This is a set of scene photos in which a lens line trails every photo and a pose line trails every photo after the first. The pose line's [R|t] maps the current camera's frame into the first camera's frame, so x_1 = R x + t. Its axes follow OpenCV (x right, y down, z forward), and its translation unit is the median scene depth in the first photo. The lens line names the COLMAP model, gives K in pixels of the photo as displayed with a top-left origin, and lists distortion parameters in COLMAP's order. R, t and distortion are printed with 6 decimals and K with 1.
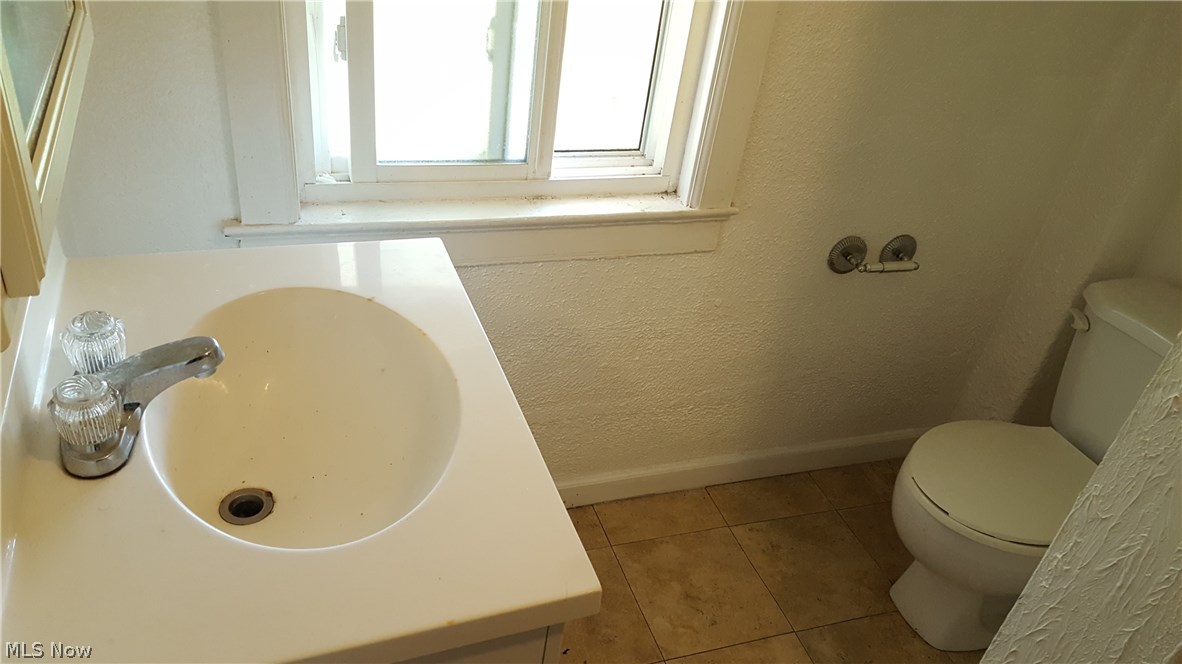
lens RADIAL K [[876.7, 0, 588.6], [0, 876.7, 347.9], [0, 0, 1]] dist [0.181847, -0.305320]
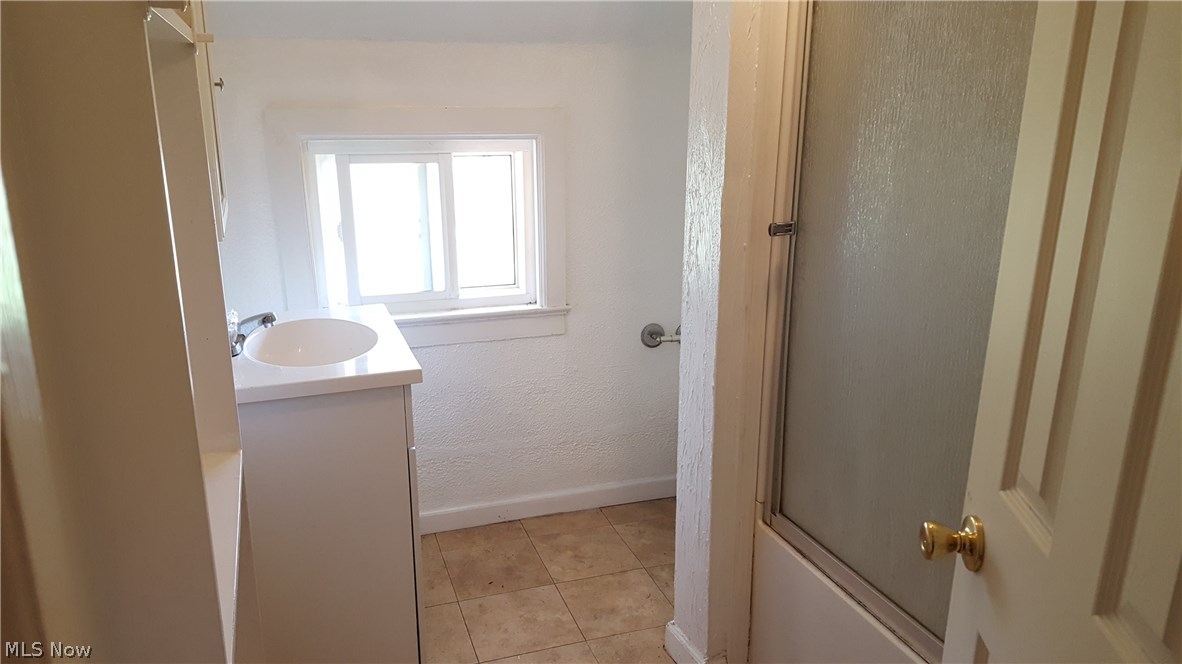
lens RADIAL K [[876.7, 0, 588.6], [0, 876.7, 347.9], [0, 0, 1]] dist [0.181847, -0.305320]
pose [[0.991799, -0.118935, -0.046783, 0.255848], [0.098343, 0.943985, -0.314993, 0.438197], [0.081626, 0.307809, 0.947940, -0.574649]]
